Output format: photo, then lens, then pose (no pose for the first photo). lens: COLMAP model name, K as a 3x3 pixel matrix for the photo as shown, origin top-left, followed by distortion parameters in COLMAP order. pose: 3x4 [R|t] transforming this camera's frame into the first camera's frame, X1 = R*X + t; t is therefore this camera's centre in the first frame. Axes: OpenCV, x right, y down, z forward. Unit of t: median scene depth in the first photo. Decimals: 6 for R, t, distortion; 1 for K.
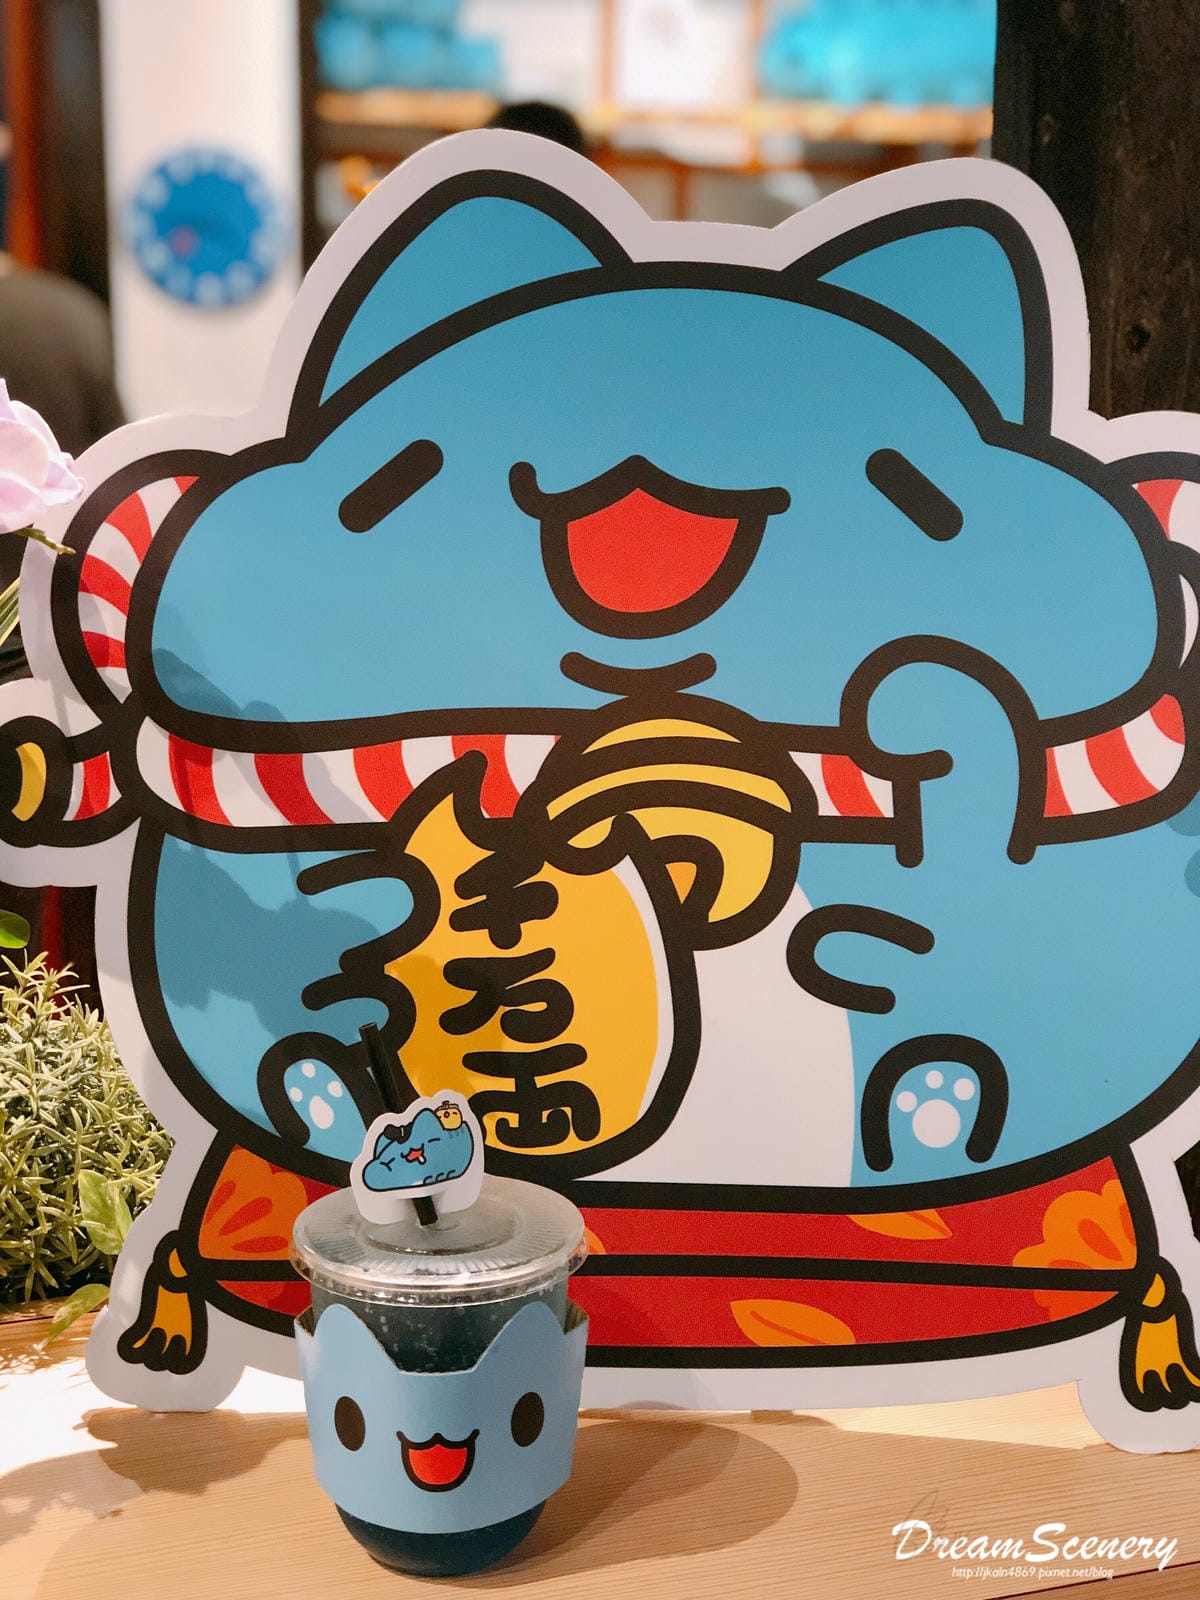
lens RADIAL K [[2274.4, 0, 600.0], [0, 2274.4, 800.0], [0, 0, 1]] dist [-0.005123, 0.031856]
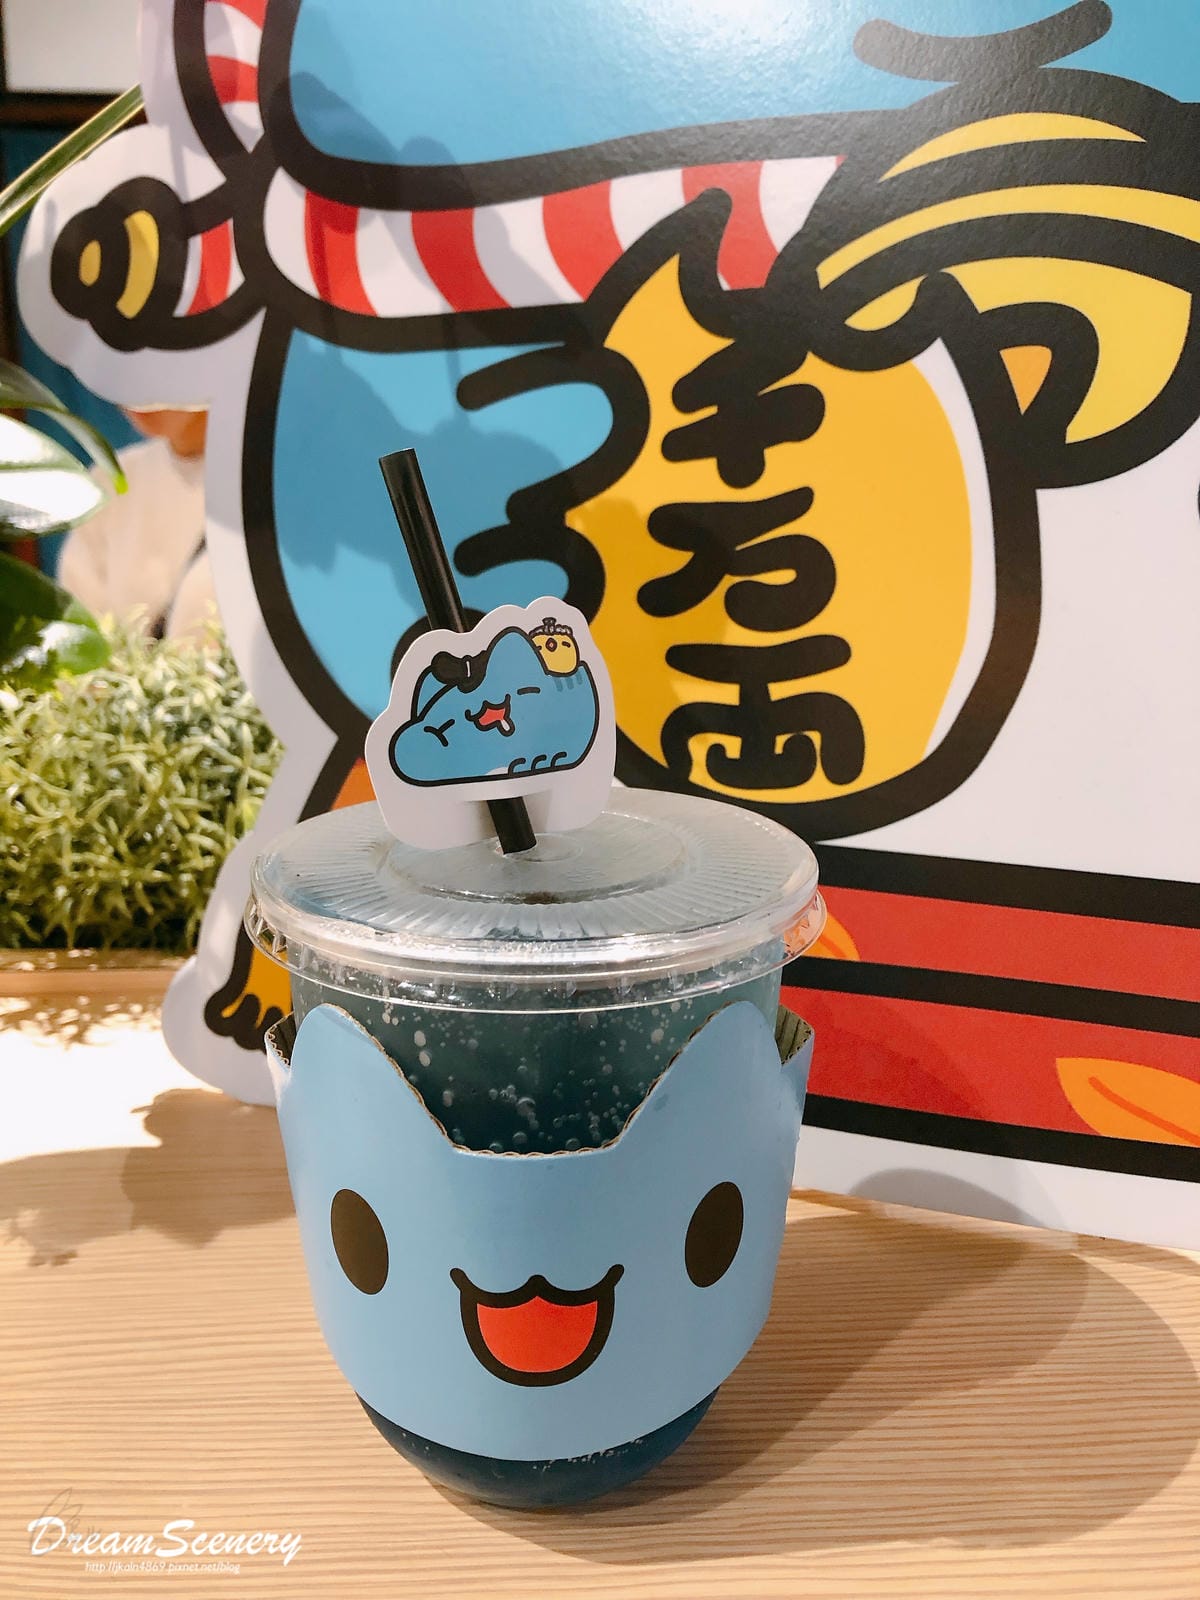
lens RADIAL K [[1314.7, 0, 600.0], [0, 1314.7, 800.0], [0, 0, 1]] dist [-0.052515, 0.012420]
pose [[0.966312, 0.079900, -0.244659, 0.019626], [-0.069143, 0.996237, 0.052259, 0.138663], [0.247914, -0.033582, 0.968200, 0.617004]]
